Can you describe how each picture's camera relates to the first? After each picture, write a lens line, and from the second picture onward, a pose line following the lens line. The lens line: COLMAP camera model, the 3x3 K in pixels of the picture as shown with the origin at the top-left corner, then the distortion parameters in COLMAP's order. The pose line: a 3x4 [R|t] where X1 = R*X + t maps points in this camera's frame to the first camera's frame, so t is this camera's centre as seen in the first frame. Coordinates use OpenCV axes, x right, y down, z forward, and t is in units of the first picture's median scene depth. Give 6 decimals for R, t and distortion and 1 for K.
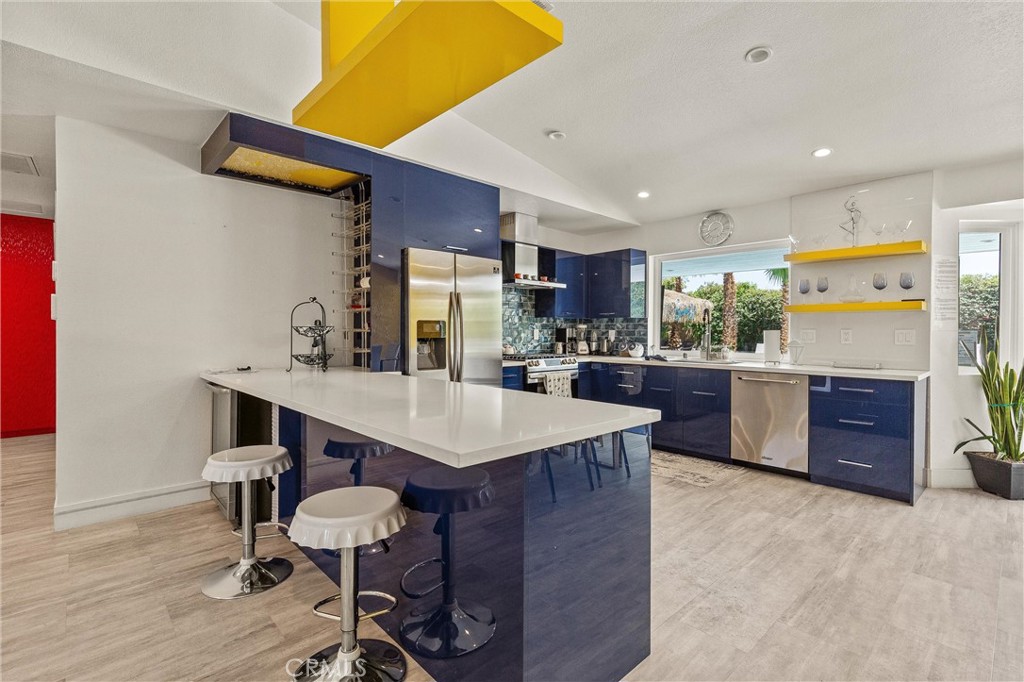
lens RADIAL K [[486.9, 0, 518.3], [0, 486.9, 338.5], [0, 0, 1]] dist [-0.004191, 0.000198]
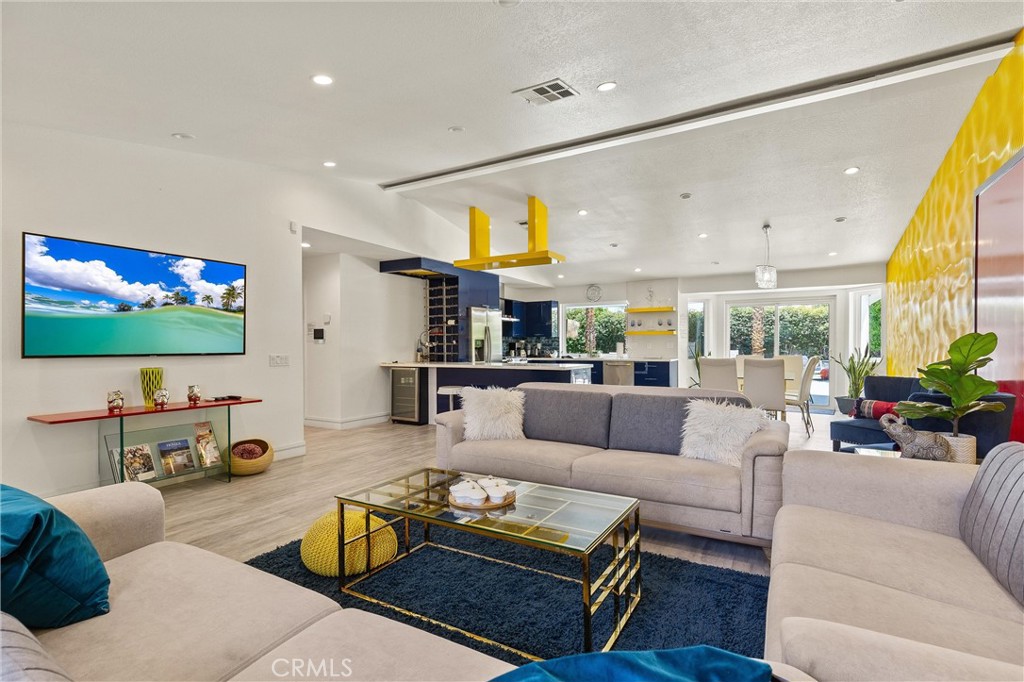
lens RADIAL K [[486.9, 0, 511.7], [0, 486.9, 345.1], [0, 0, 1]] dist [-0.004191, 0.000198]
pose [[0.965317, -0.007462, 0.260972, -0.409161], [0.011156, 0.999857, -0.012679, 0.012027], [-0.260840, 0.015151, 0.965263, -0.781002]]
